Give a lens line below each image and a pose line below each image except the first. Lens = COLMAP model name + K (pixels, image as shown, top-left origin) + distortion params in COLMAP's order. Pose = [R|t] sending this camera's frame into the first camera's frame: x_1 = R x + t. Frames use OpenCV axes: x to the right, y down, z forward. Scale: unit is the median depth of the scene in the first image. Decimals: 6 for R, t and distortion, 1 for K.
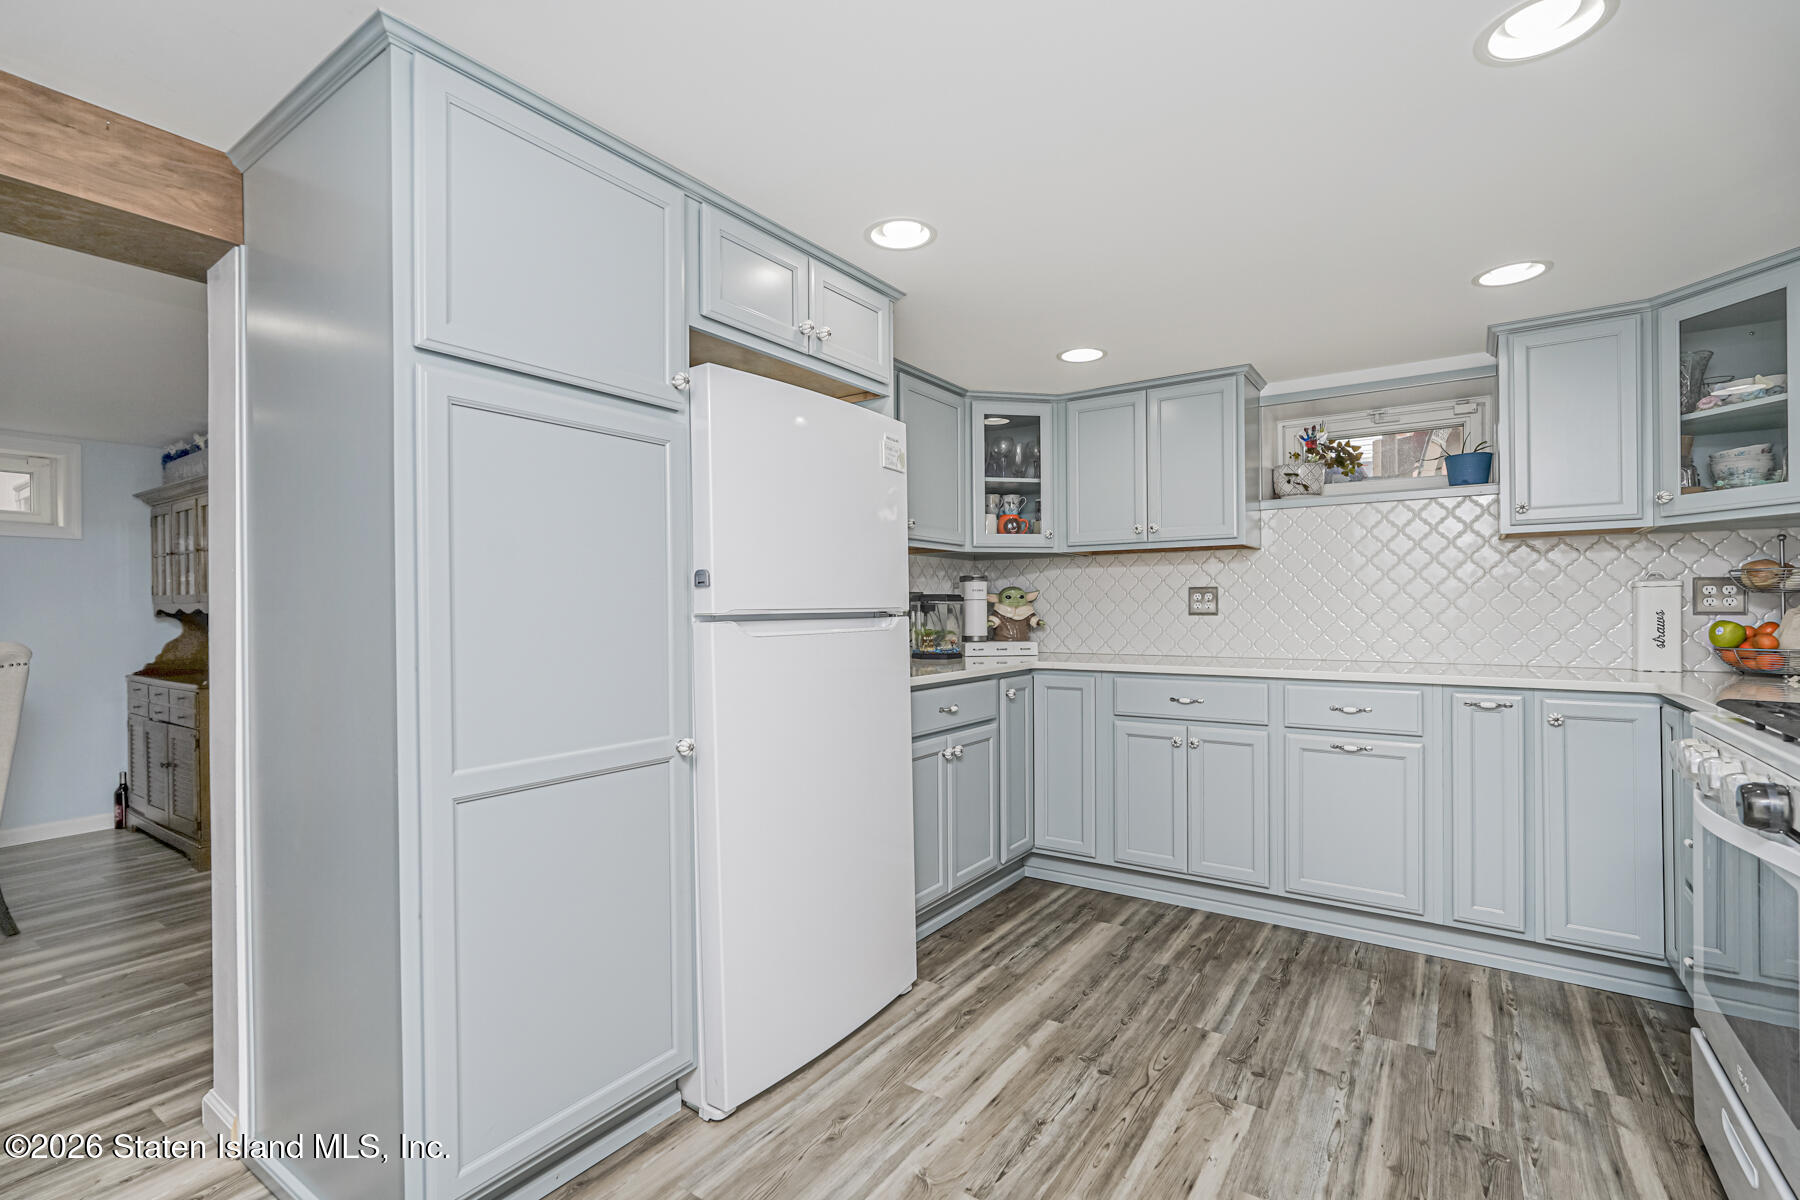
lens RADIAL K [[816.9, 0, 903.0], [0, 816.9, 606.9], [0, 0, 1]] dist [-0.015860, 0.008844]
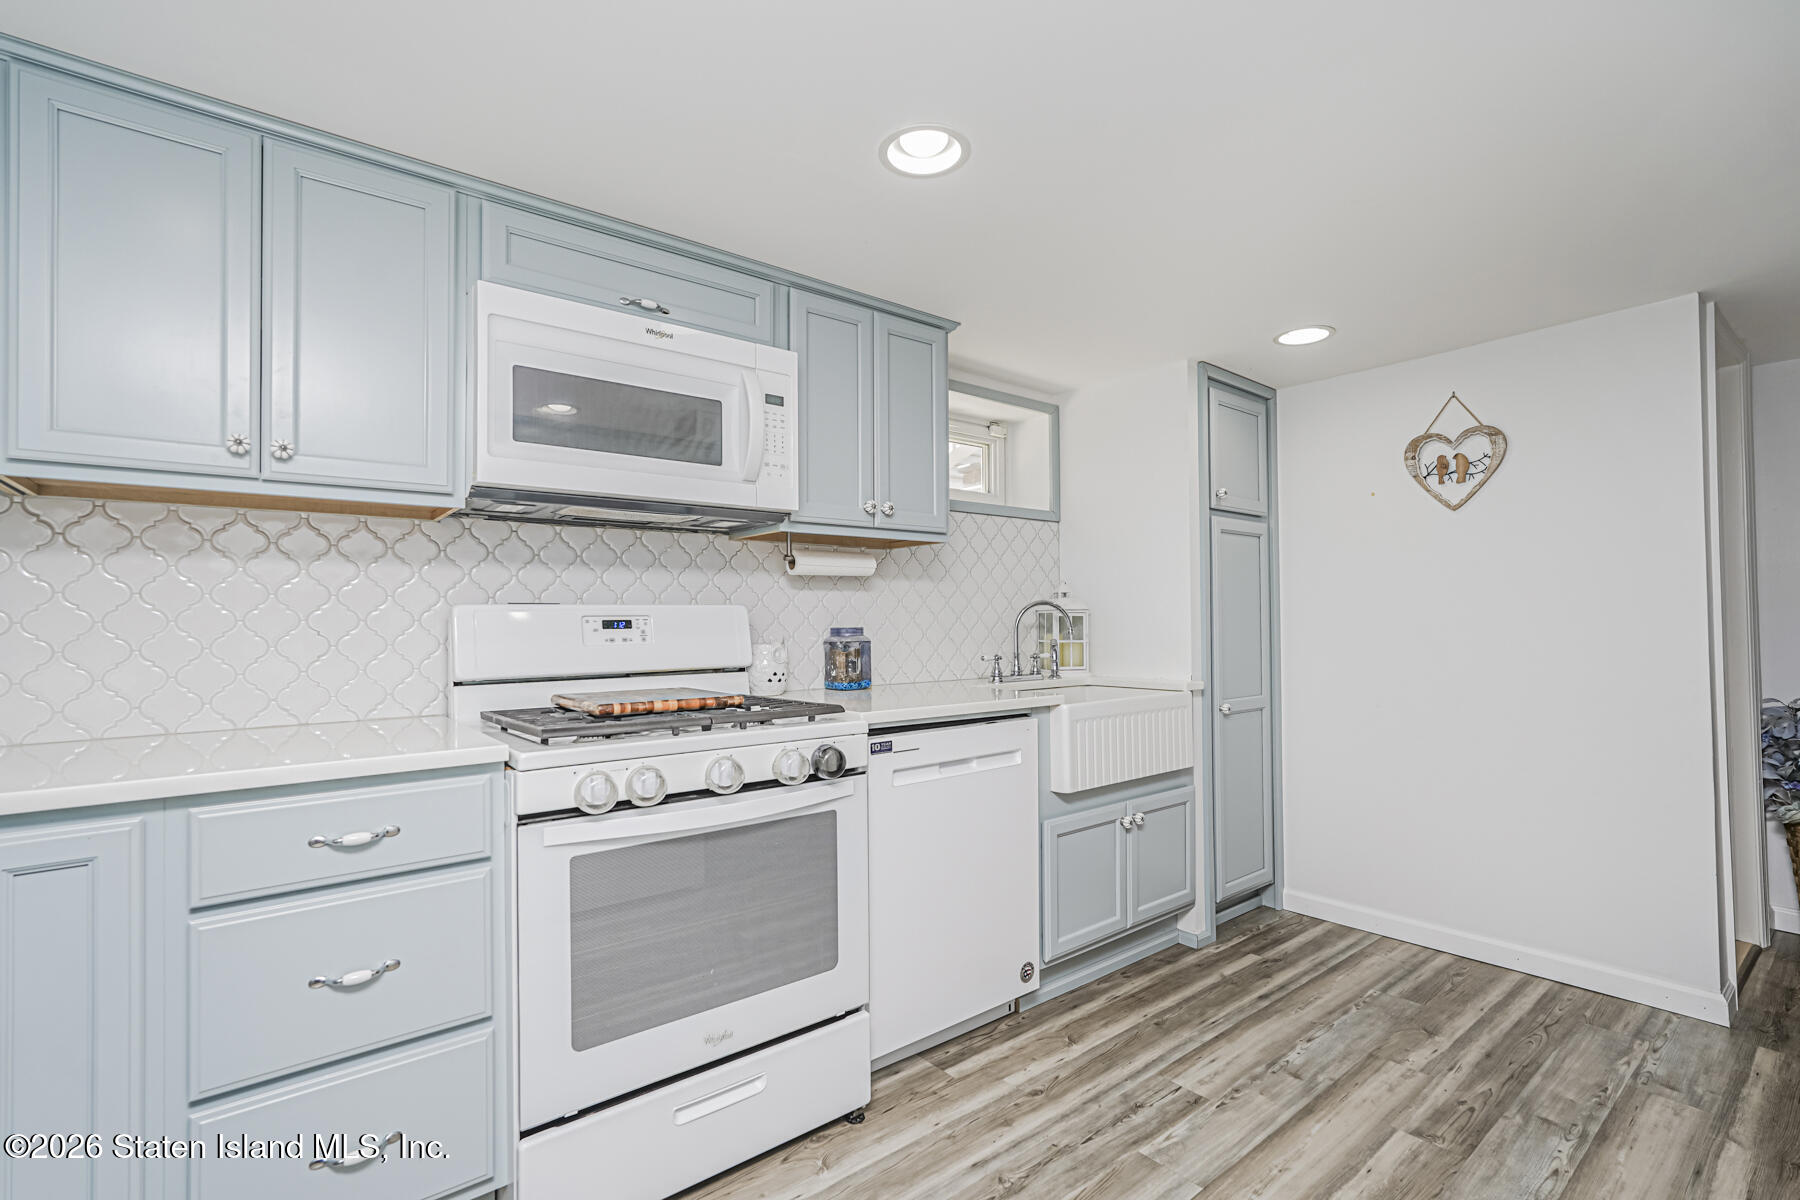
lens RADIAL K [[816.9, 0, 897.6], [0, 816.9, 607.7], [0, 0, 1]] dist [-0.015860, 0.008844]
pose [[-0.958587, 0.017782, 0.284245, 0.281813], [0.012011, 0.999685, -0.022033, 0.003723], [-0.284548, -0.017707, -0.958498, 1.253549]]
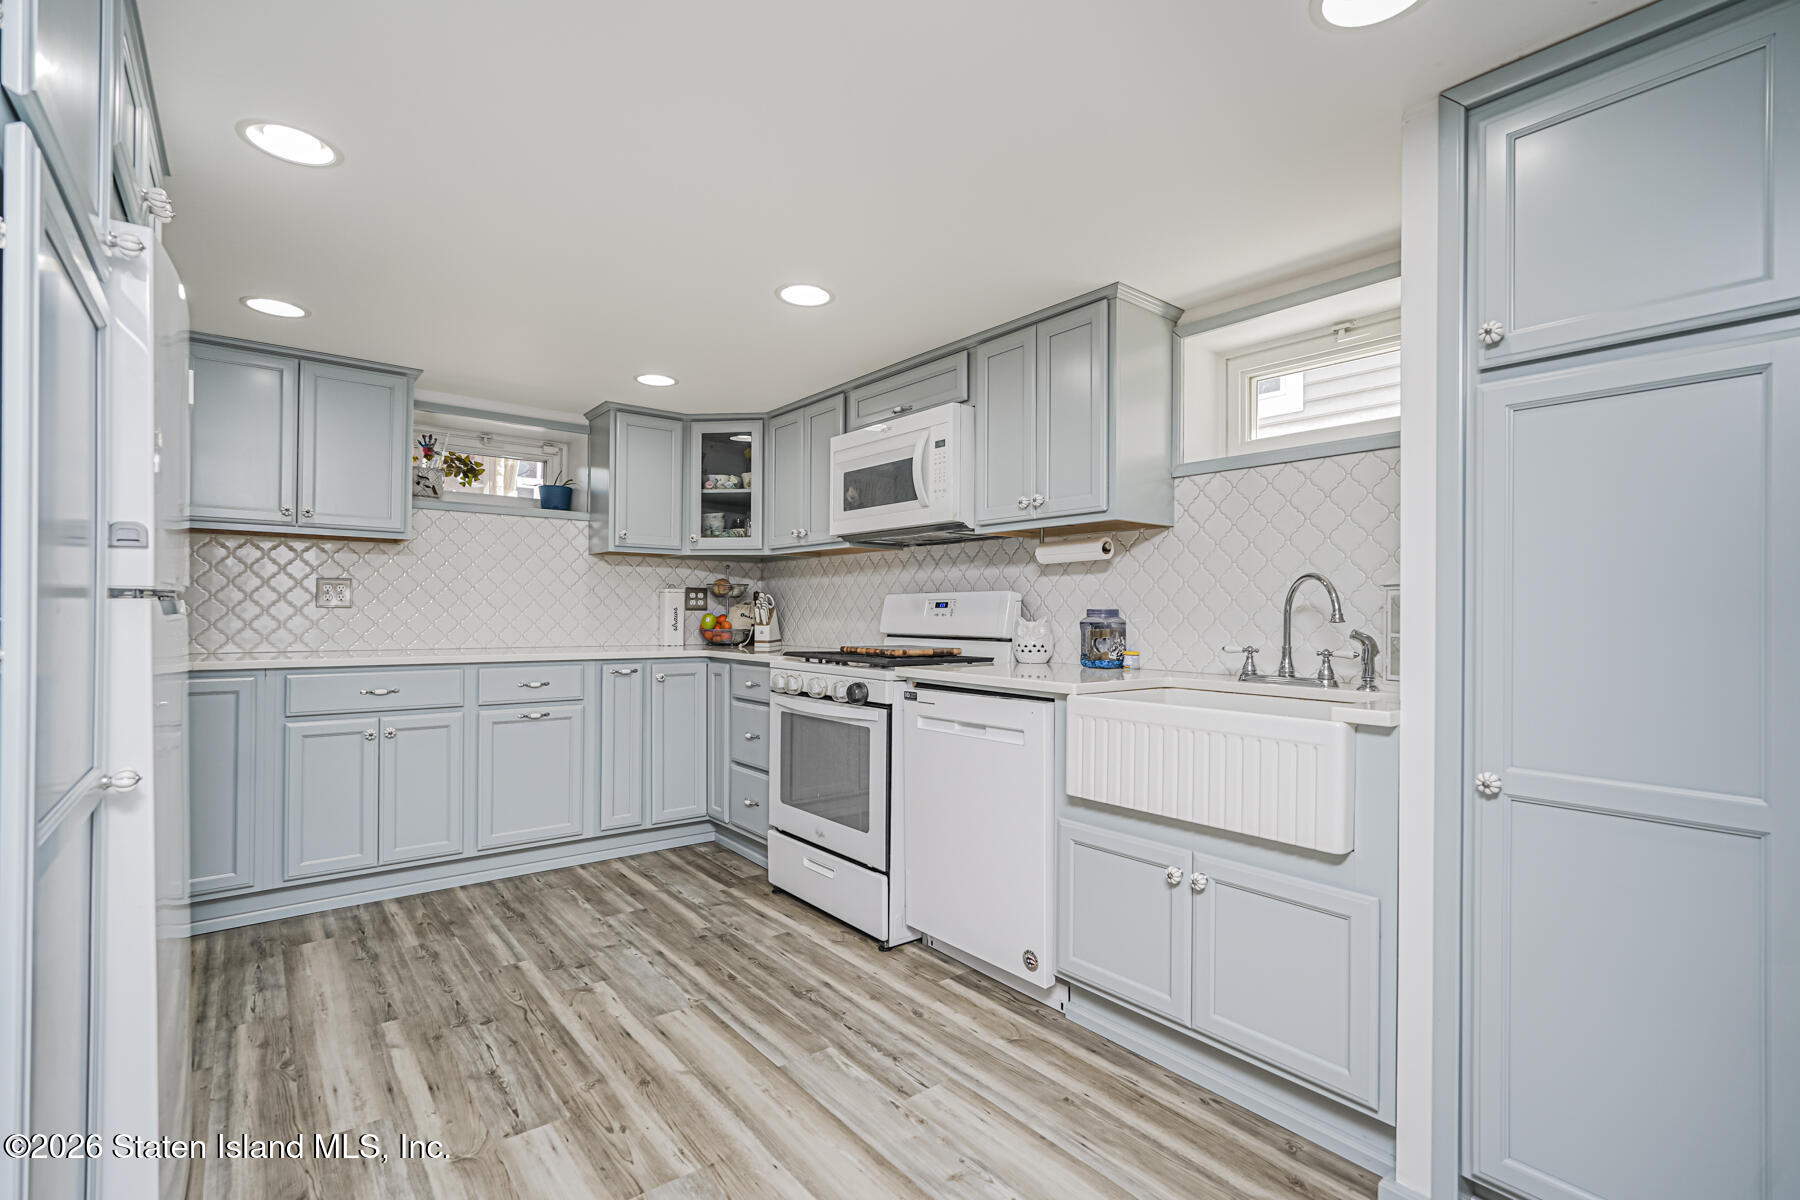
lens RADIAL K [[816.9, 0, 903.9], [0, 816.9, 603.5], [0, 0, 1]] dist [-0.015860, 0.008844]
pose [[0.277955, 0.019121, 0.960404, -0.552558], [-0.012247, 0.999791, -0.016361, 0.019887], [-0.960516, -0.007214, 0.278131, 0.140193]]
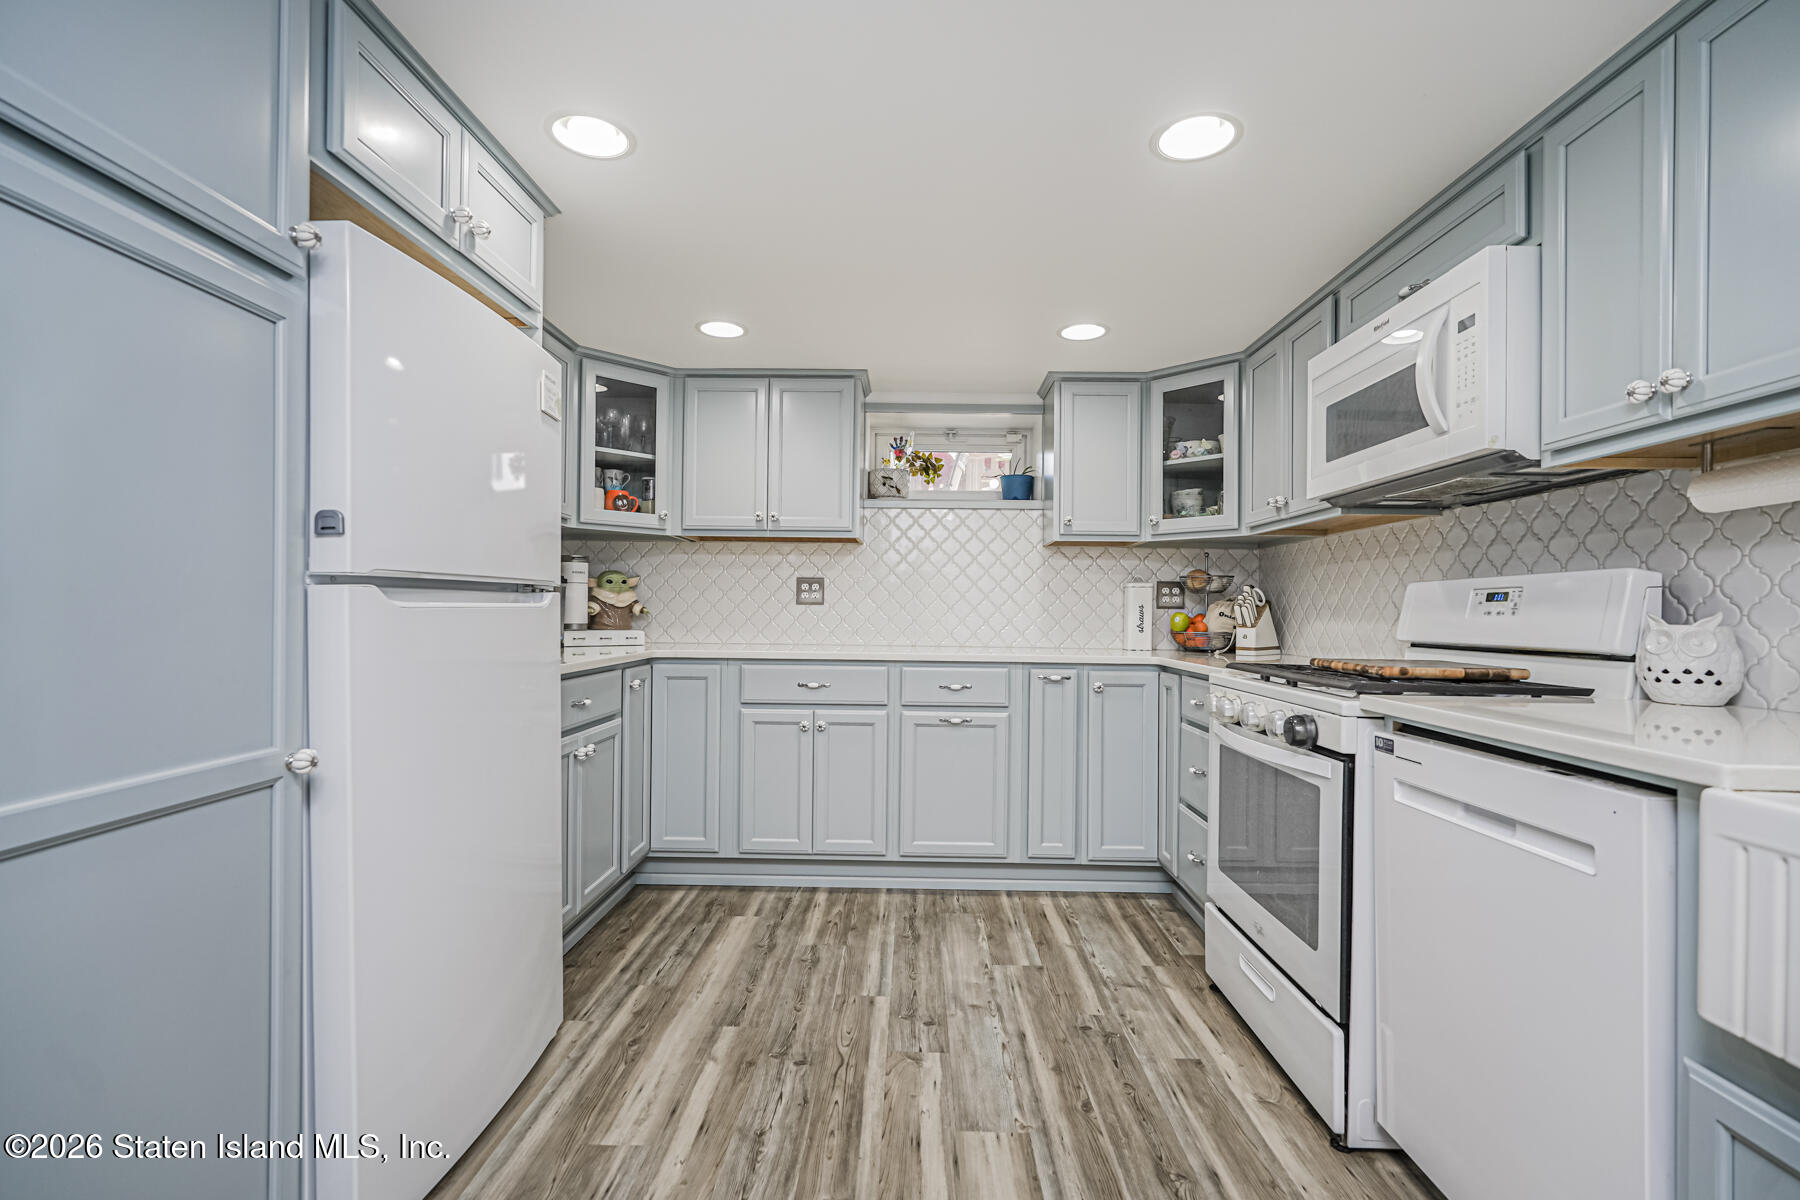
lens RADIAL K [[816.9, 0, 902.8], [0, 816.9, 607.2], [0, 0, 1]] dist [-0.015860, 0.008844]
pose [[0.831228, 0.017806, 0.555647, -0.170690], [-0.018014, 0.999825, -0.005090, 0.025349], [-0.555640, -0.005778, 0.831403, 0.105904]]
